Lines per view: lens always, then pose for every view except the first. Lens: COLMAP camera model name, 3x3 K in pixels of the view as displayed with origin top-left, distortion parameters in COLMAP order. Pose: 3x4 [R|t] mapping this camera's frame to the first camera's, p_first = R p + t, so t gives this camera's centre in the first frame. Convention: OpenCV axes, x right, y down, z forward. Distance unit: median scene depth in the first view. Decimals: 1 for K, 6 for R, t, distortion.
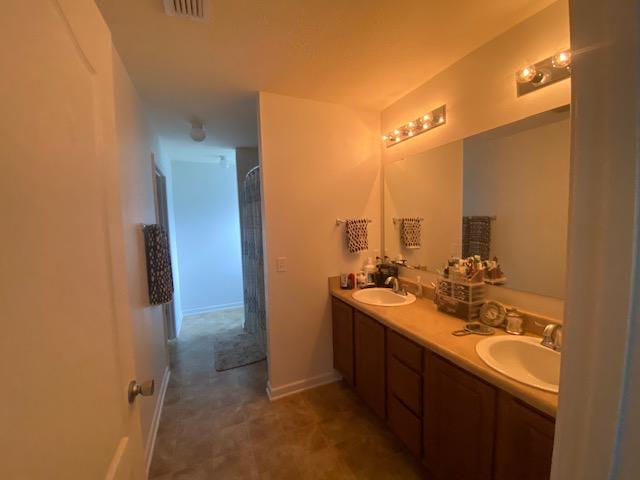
lens RADIAL K [[258.9, 0, 317.9], [0, 258.9, 240.0], [0, 0, 1]] dist [0.032233, -0.029310]
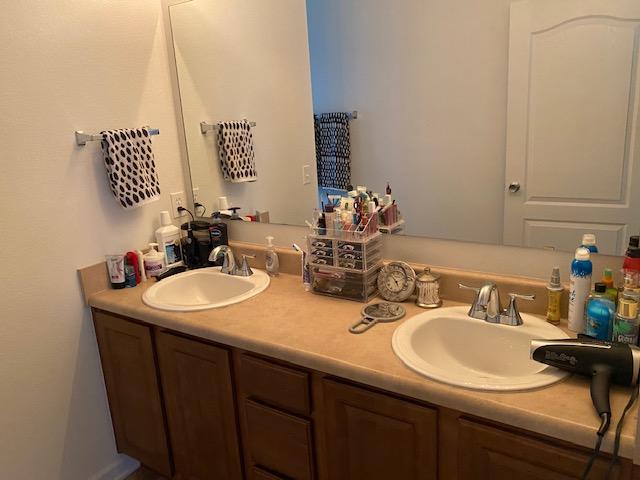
lens RADIAL K [[484.7, 0, 320.0], [0, 484.7, 240.0], [0, 0, 1]] dist [0.076335, -0.076820]
pose [[0.834650, -0.163948, 0.525815, -0.050494], [0.075598, 0.979736, 0.185478, -0.029857], [-0.545569, -0.115058, 0.830130, 0.129373]]
